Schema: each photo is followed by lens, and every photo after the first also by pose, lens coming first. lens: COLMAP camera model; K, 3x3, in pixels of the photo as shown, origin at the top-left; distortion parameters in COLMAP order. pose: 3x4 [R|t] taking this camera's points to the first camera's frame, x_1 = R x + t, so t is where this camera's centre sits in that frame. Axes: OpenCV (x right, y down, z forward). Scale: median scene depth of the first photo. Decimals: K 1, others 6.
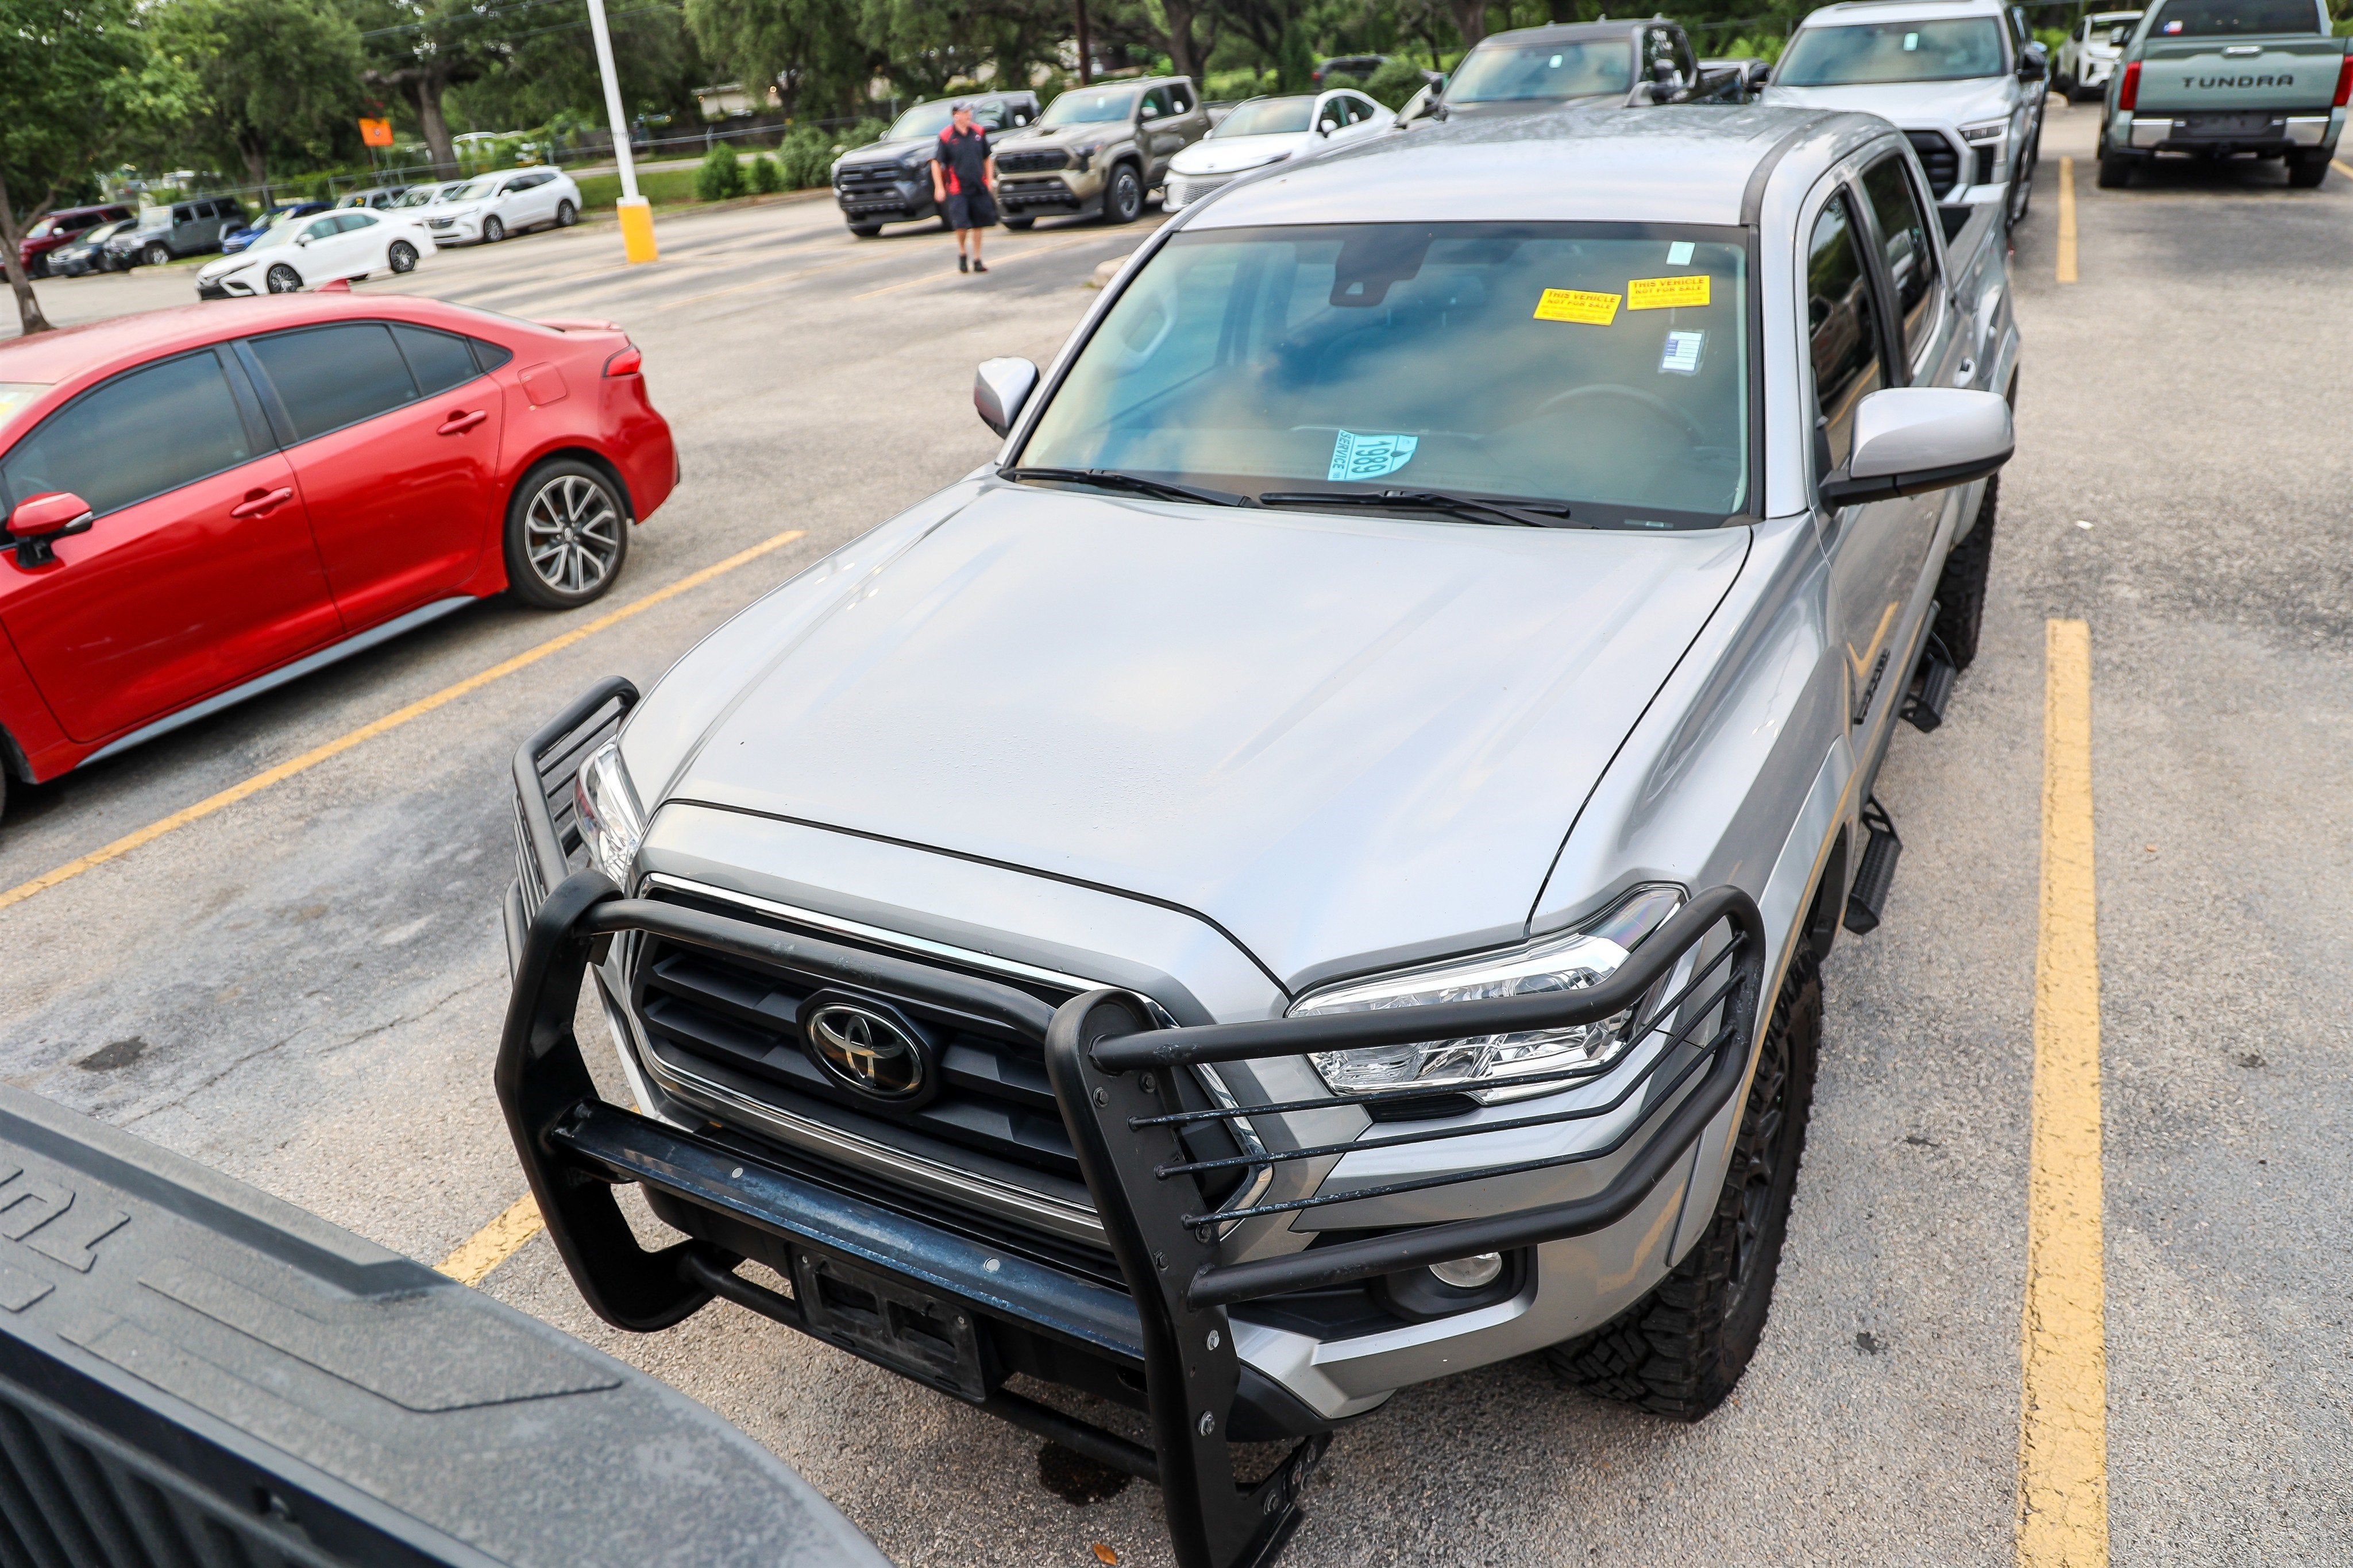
lens RADIAL K [[1617.4, 0, 1182.0], [0, 1617.4, 786.9], [0, 0, 1]] dist [-0.091646, 0.062892]
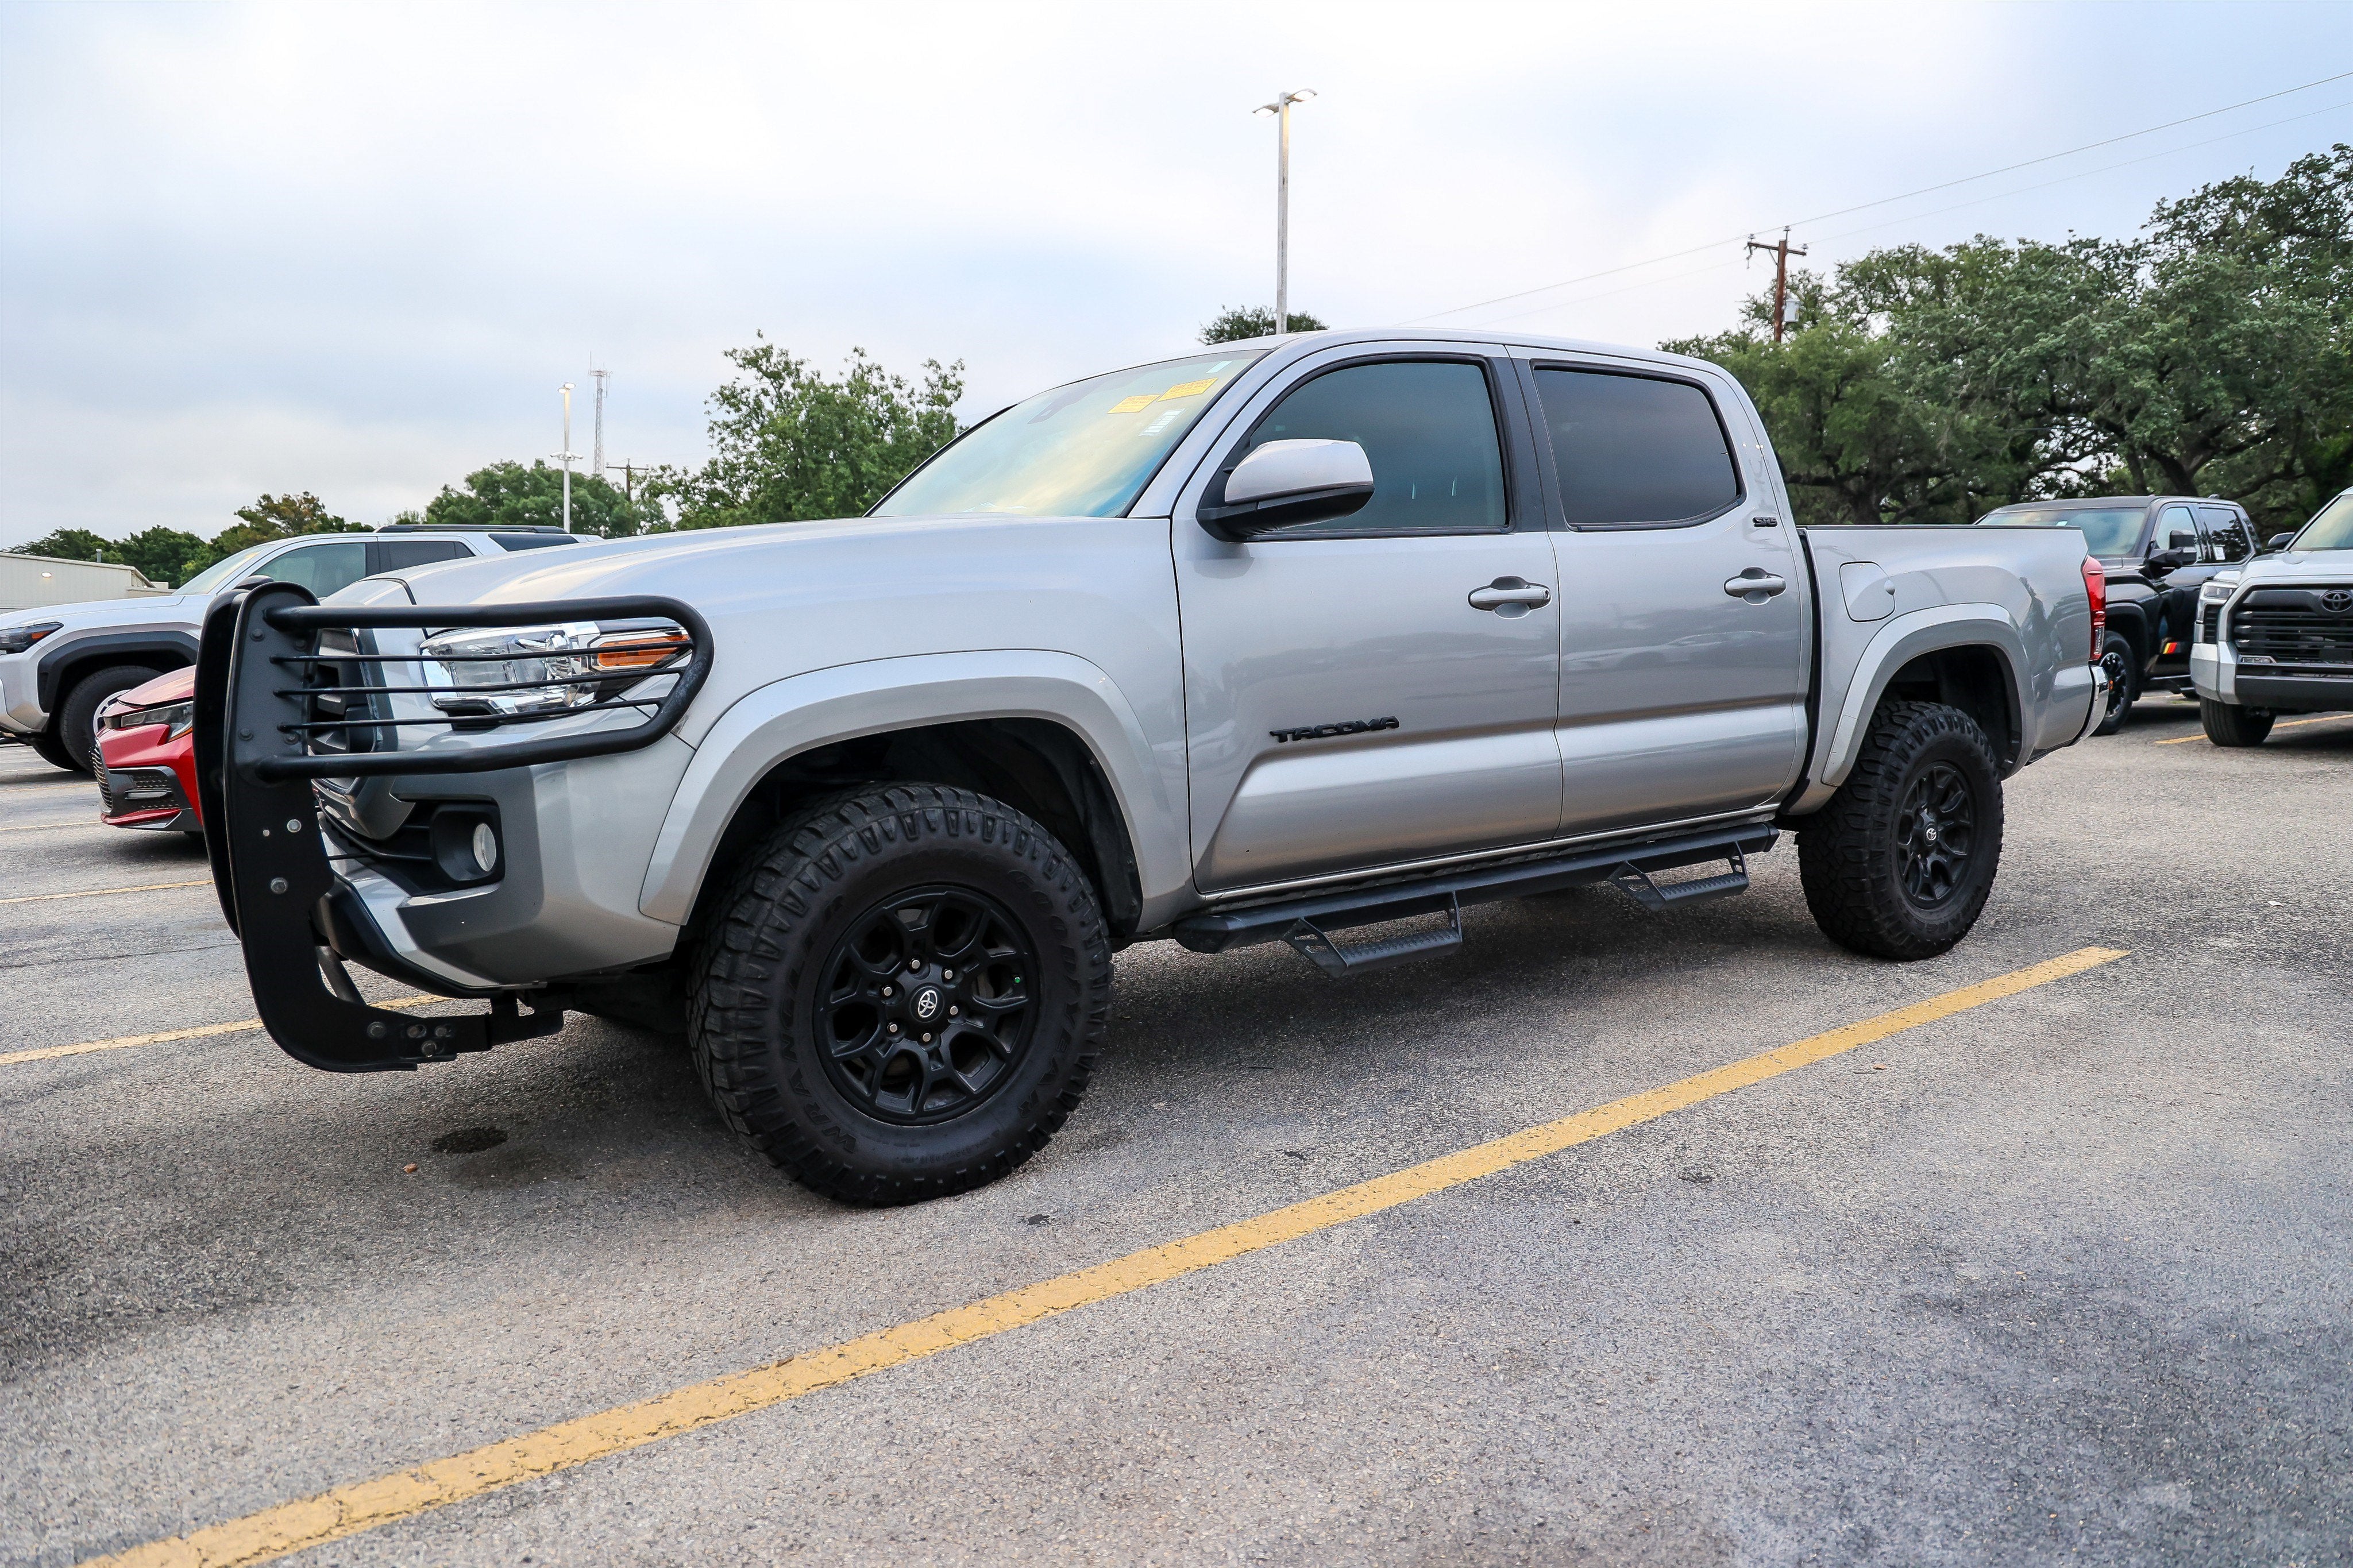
lens RADIAL K [[1612.8, 0, 1167.2], [0, 1612.8, 784.8], [0, 0, 1]] dist [-0.088633, 0.057859]
pose [[0.895719, 0.123142, -0.427227, 0.663439], [-0.243031, 0.940235, -0.238526, 0.219945], [0.372321, 0.317482, 0.872114, -0.006831]]
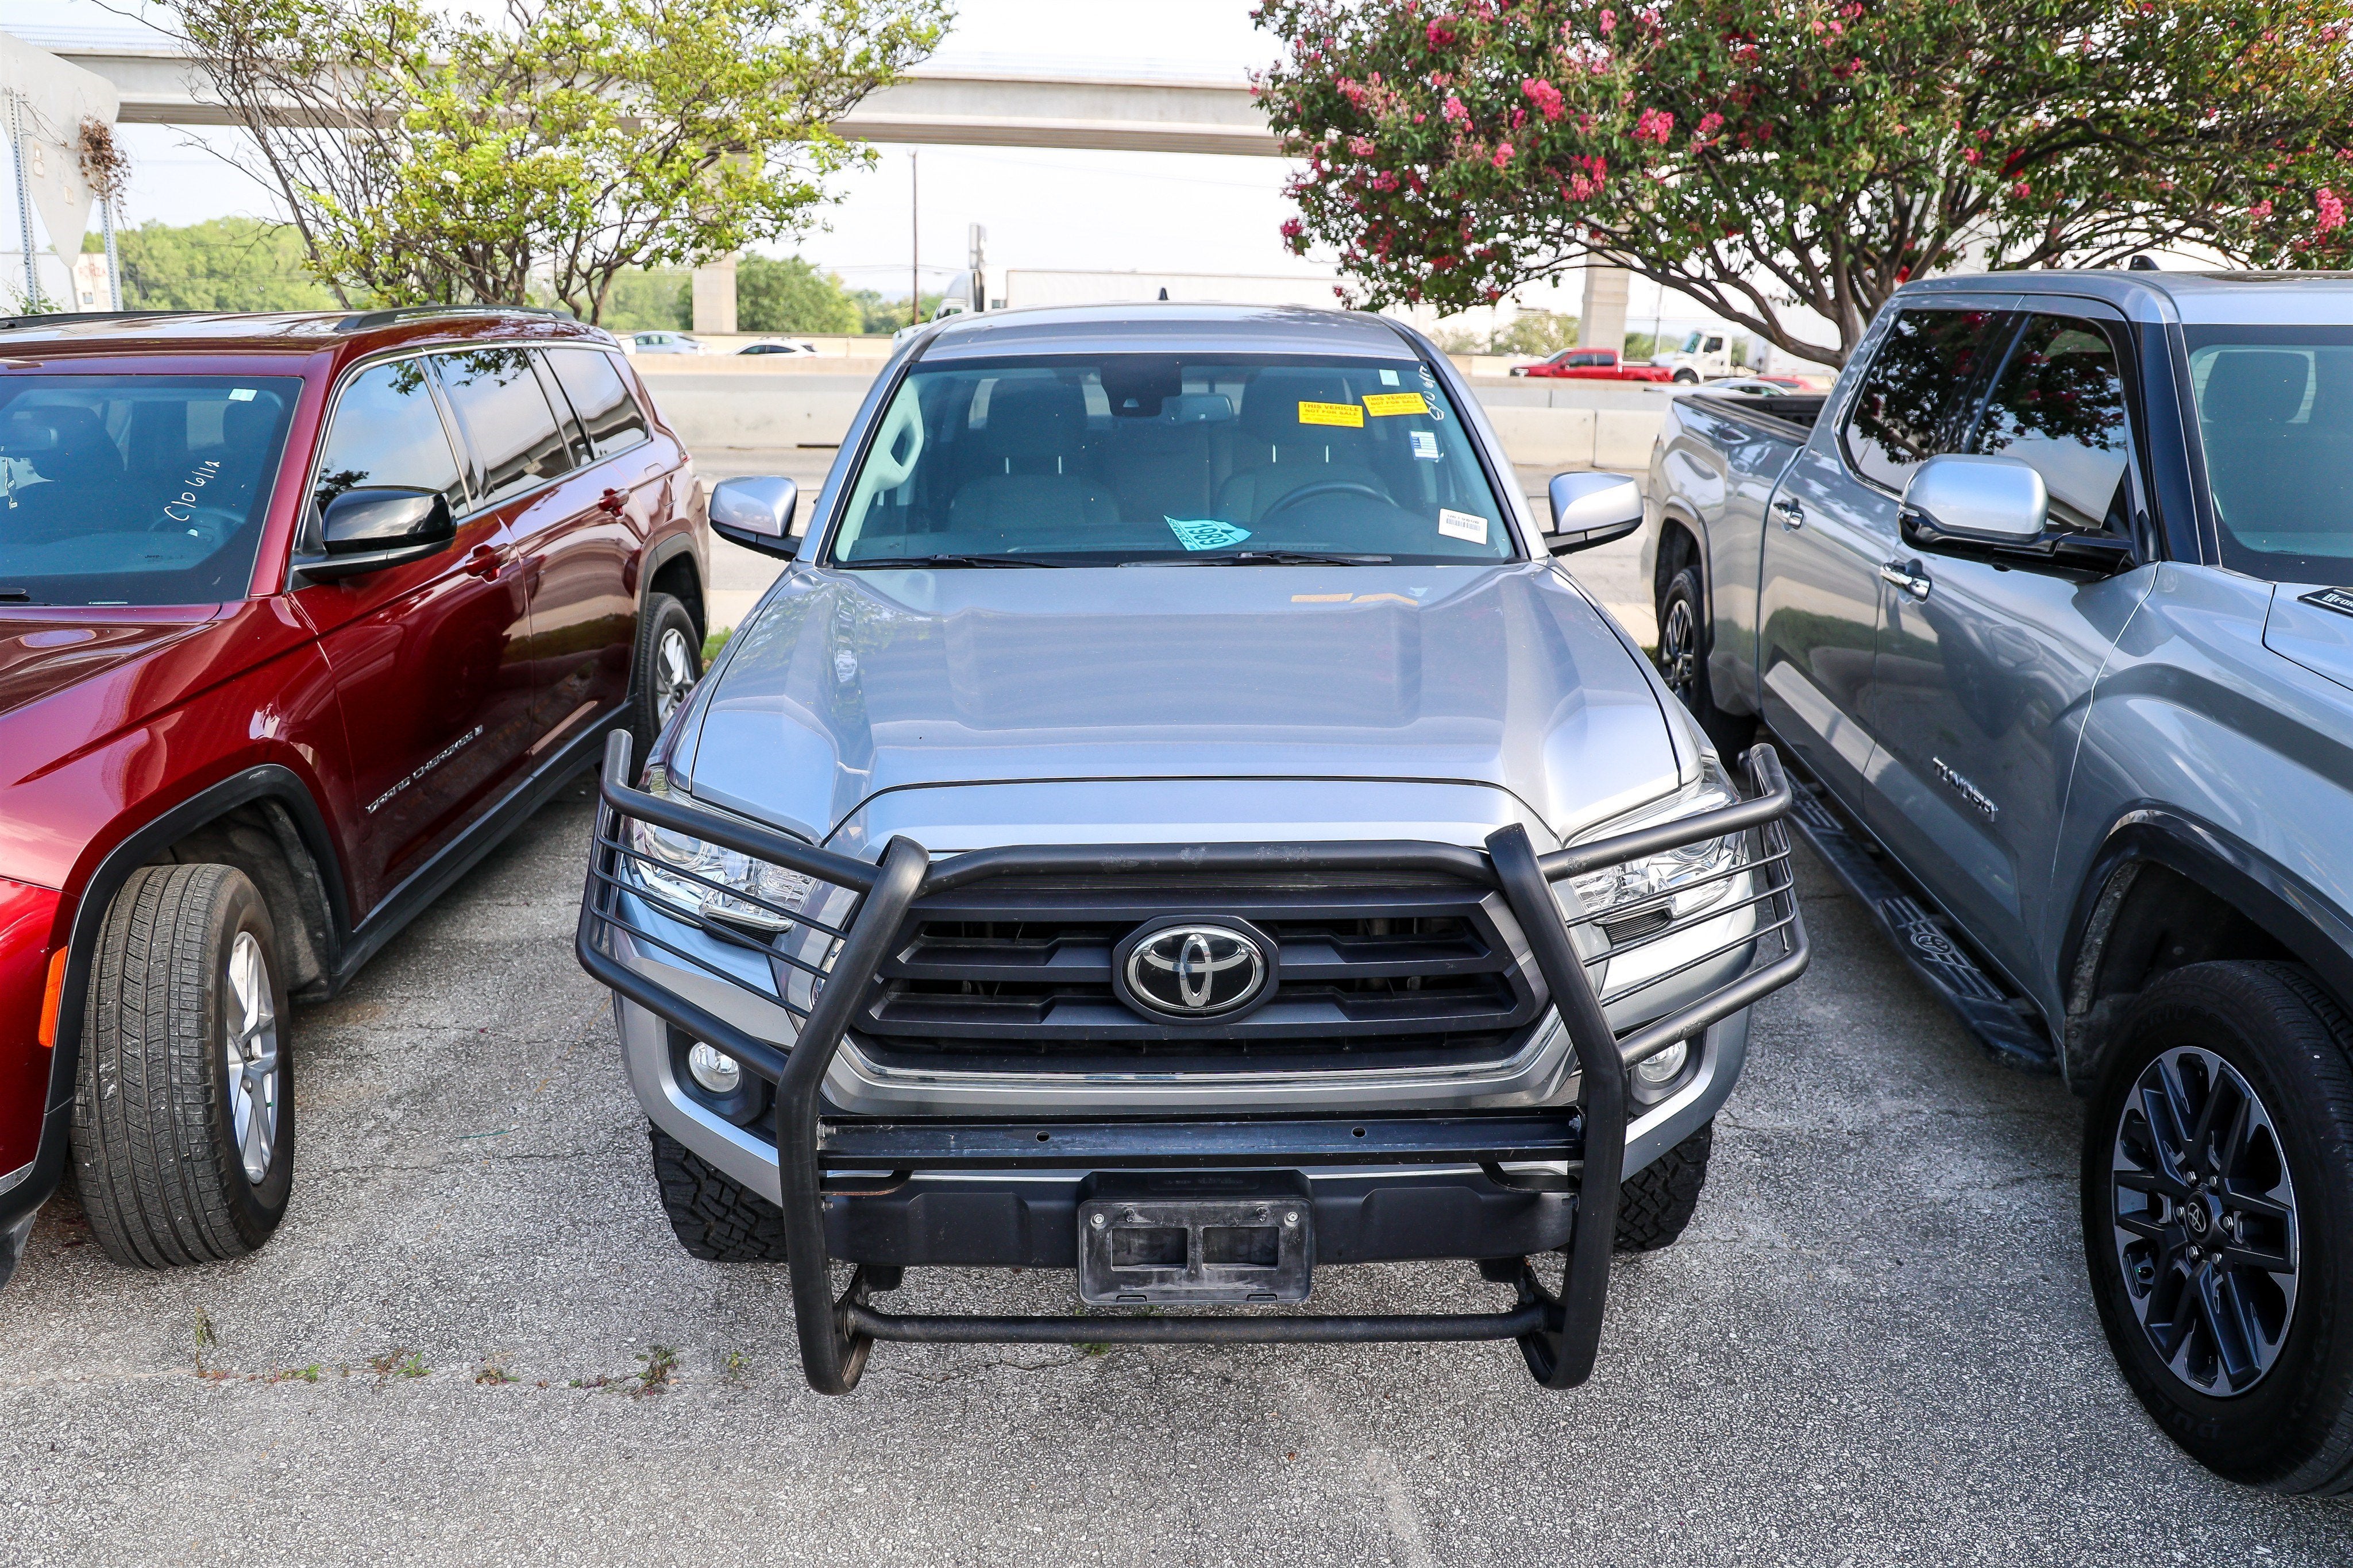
lens RADIAL K [[1612.8, 0, 1167.2], [0, 1612.8, 784.8], [0, 0, 1]] dist [-0.088633, 0.057859]
pose [[0.856979, -0.068084, 0.510835, -0.399625], [0.153662, 0.979904, -0.127182, 0.093183], [-0.491910, 0.187488, 0.850219, 0.044036]]
